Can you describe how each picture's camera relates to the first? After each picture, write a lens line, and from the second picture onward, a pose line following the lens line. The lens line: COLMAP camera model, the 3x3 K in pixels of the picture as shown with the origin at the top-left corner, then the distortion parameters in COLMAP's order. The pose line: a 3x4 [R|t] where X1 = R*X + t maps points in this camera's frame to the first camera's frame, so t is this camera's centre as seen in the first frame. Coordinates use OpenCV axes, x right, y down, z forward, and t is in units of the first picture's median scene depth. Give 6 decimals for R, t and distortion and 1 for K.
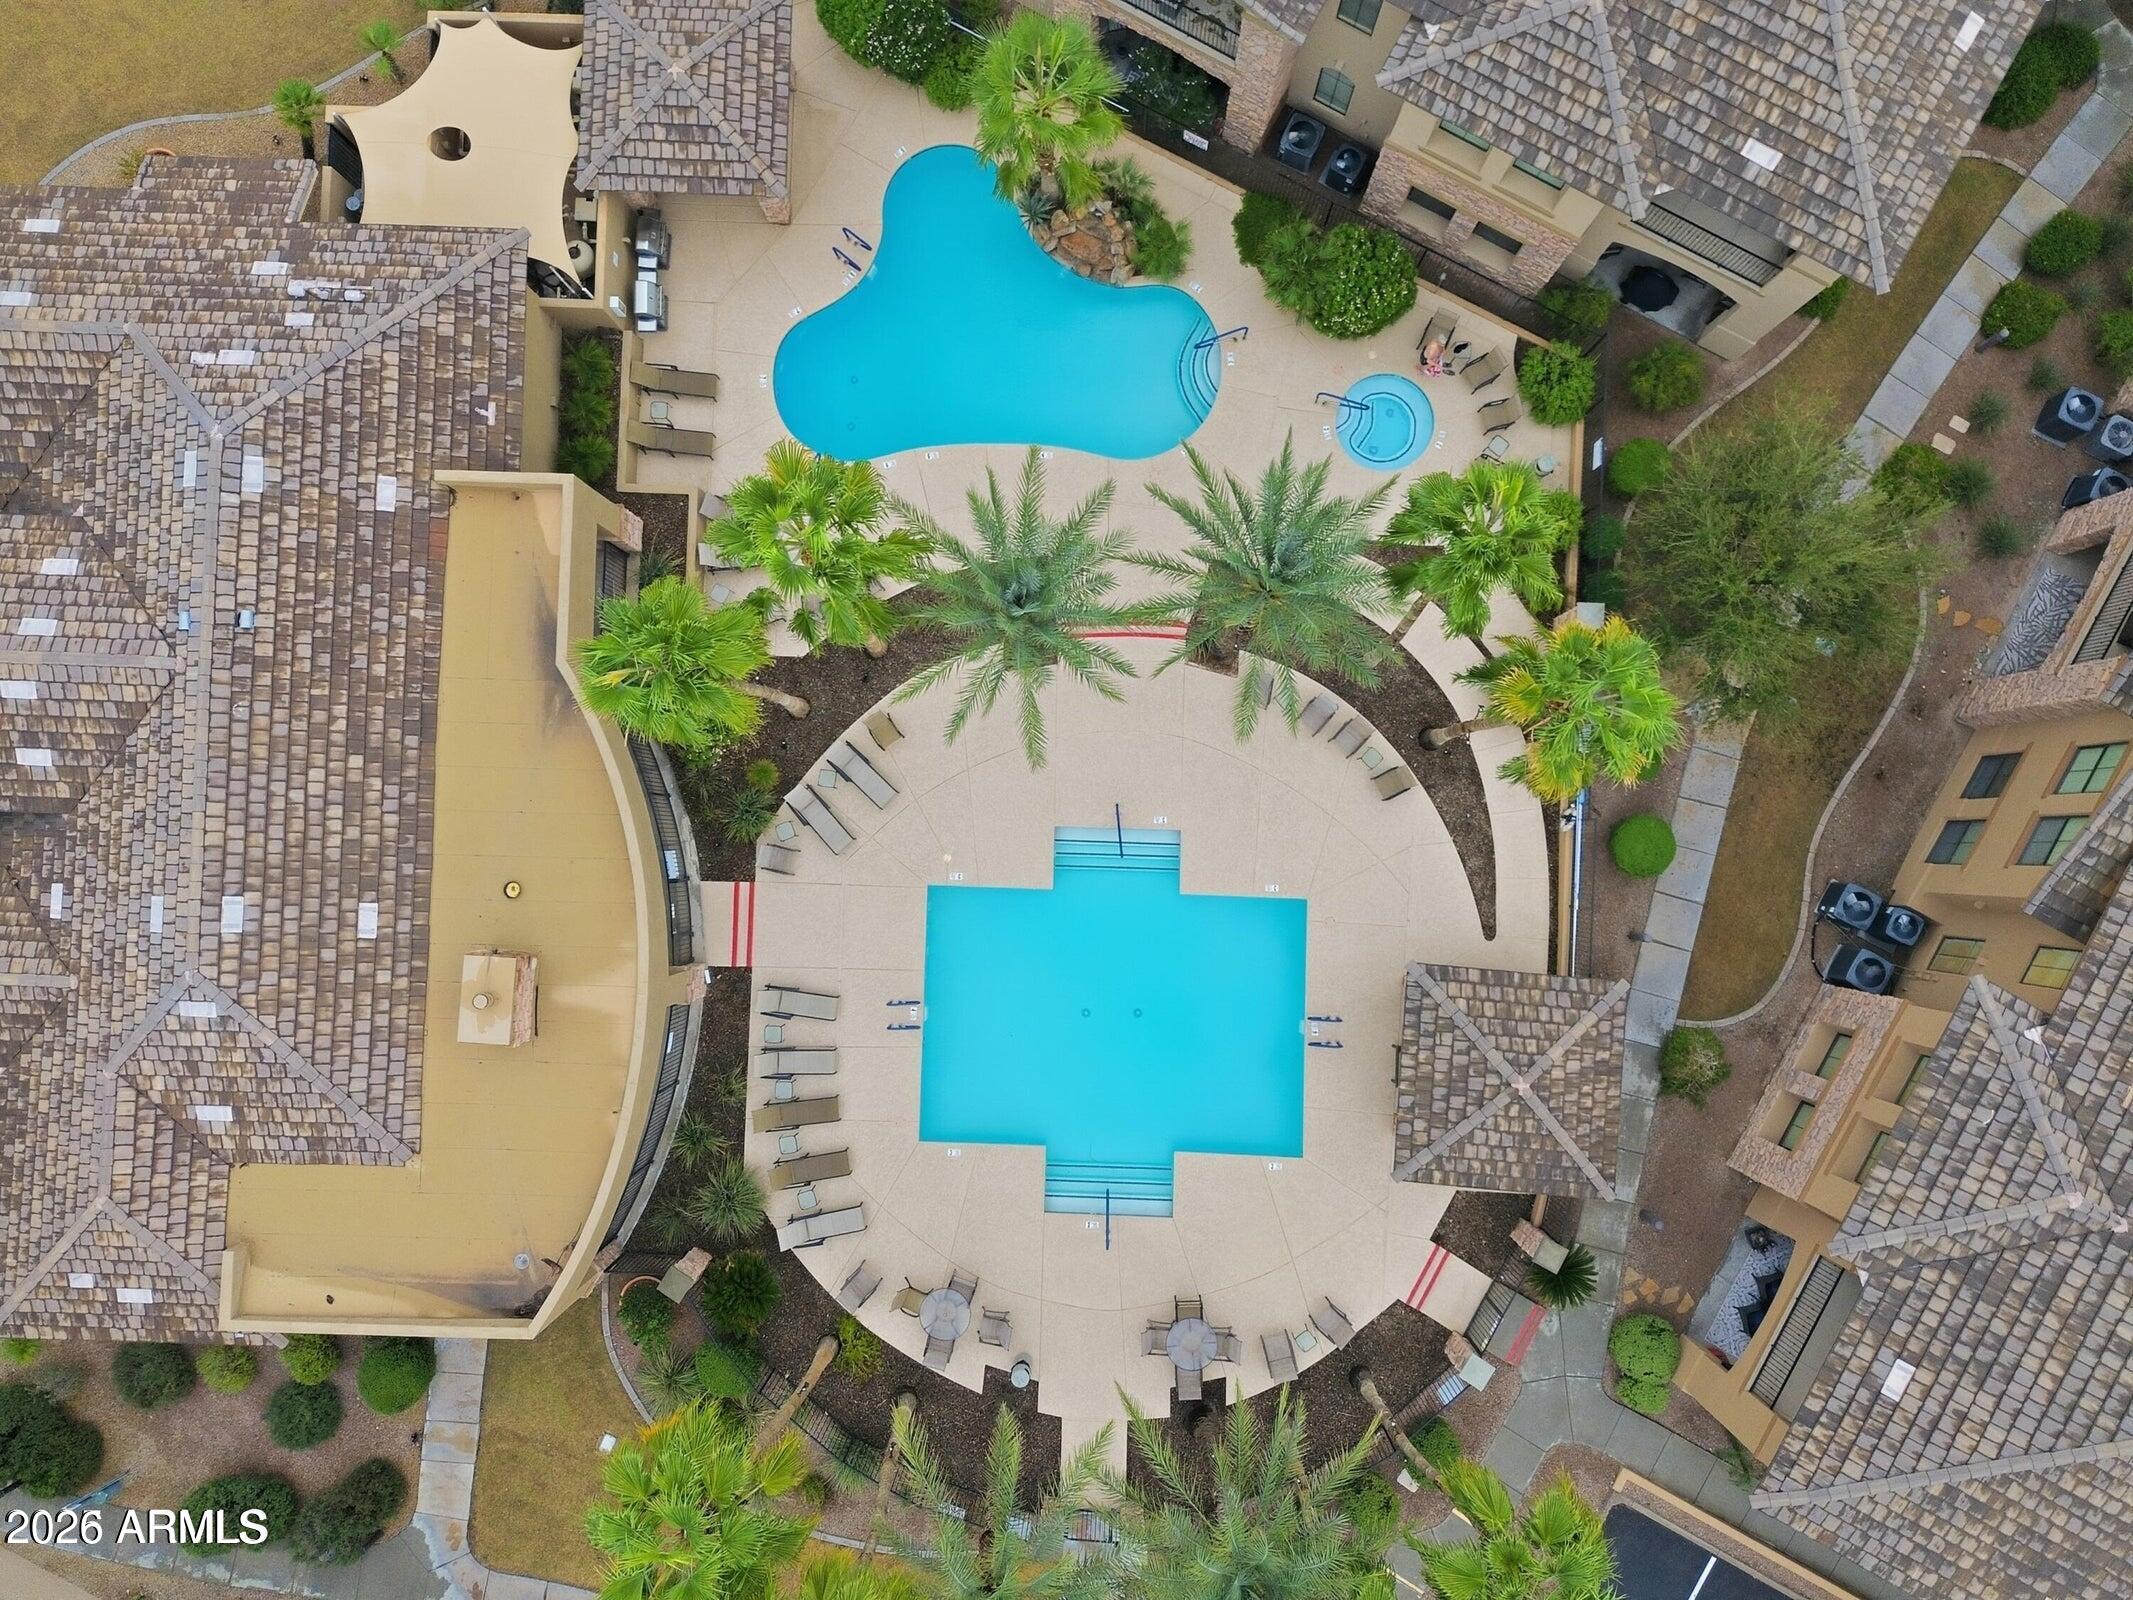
lens RADIAL K [[1515.6, 0, 1069.1], [0, 1515.6, 789.4], [0, 0, 1]] dist [0.032024, -0.010639]
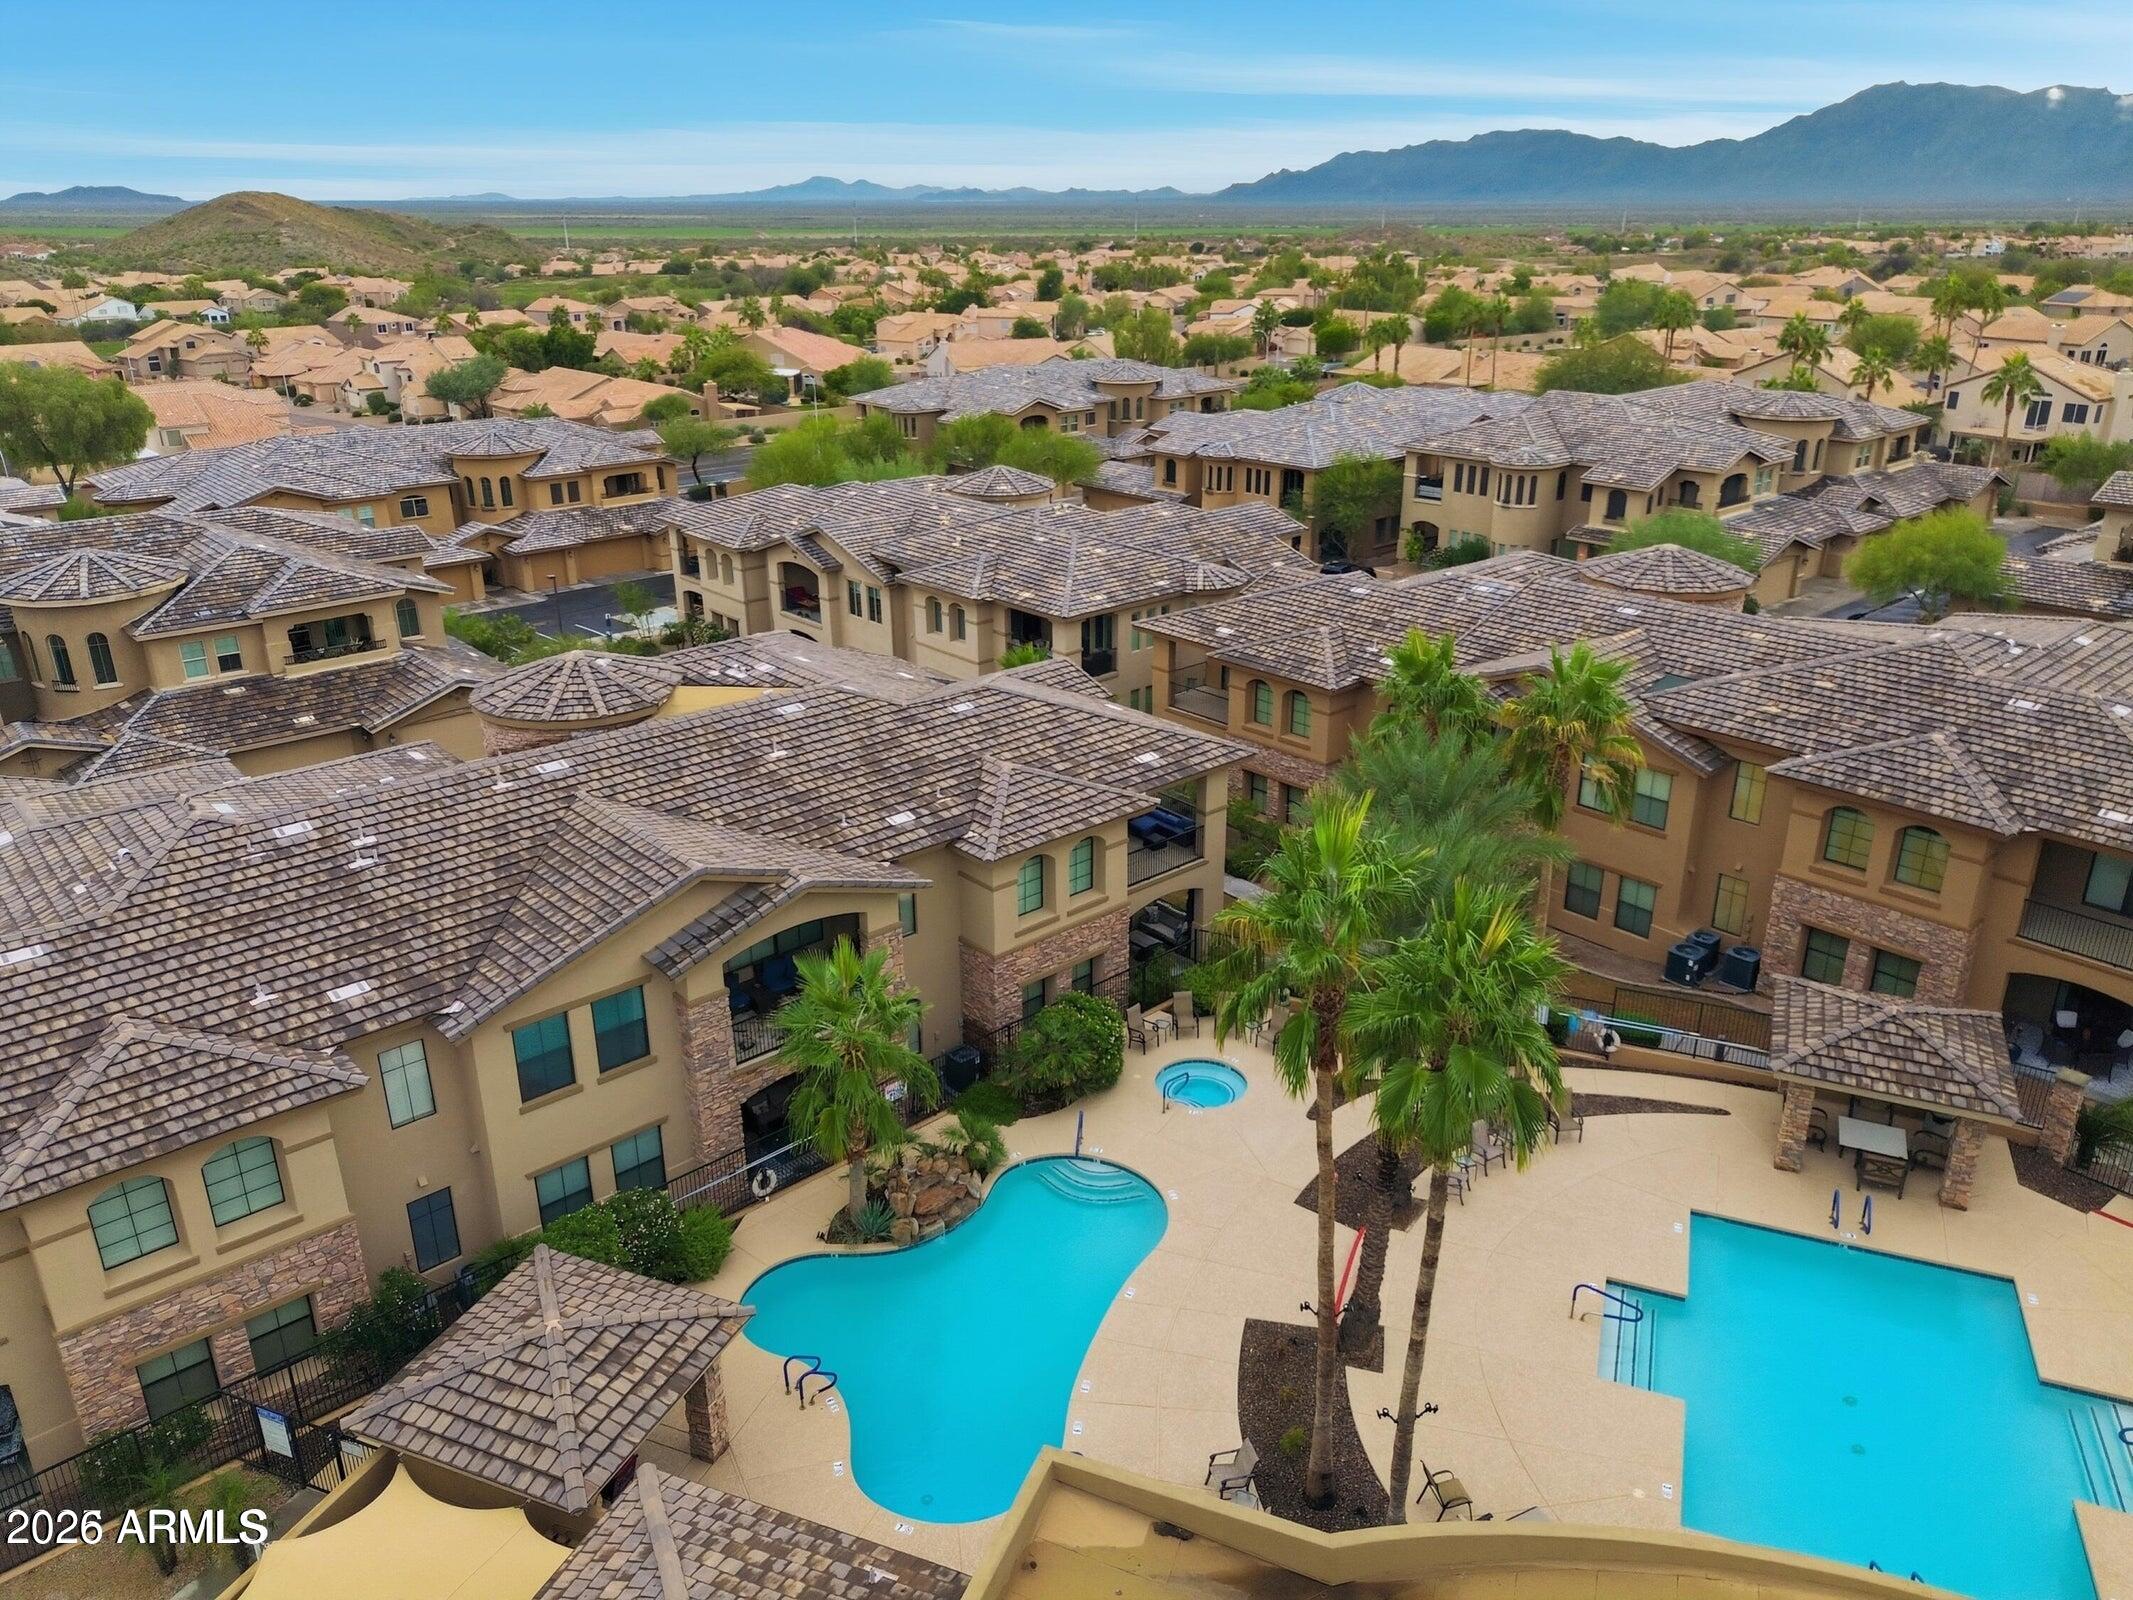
lens RADIAL K [[1515.6, 0, 1073.0], [0, 1515.6, 799.3], [0, 0, 1]] dist [0.032024, -0.010639]
pose [[0.340239, -0.328219, 0.881198, -0.739308], [0.939785, 0.150850, -0.306673, -0.035286], [-0.032272, 0.932479, 0.359780, 0.471026]]
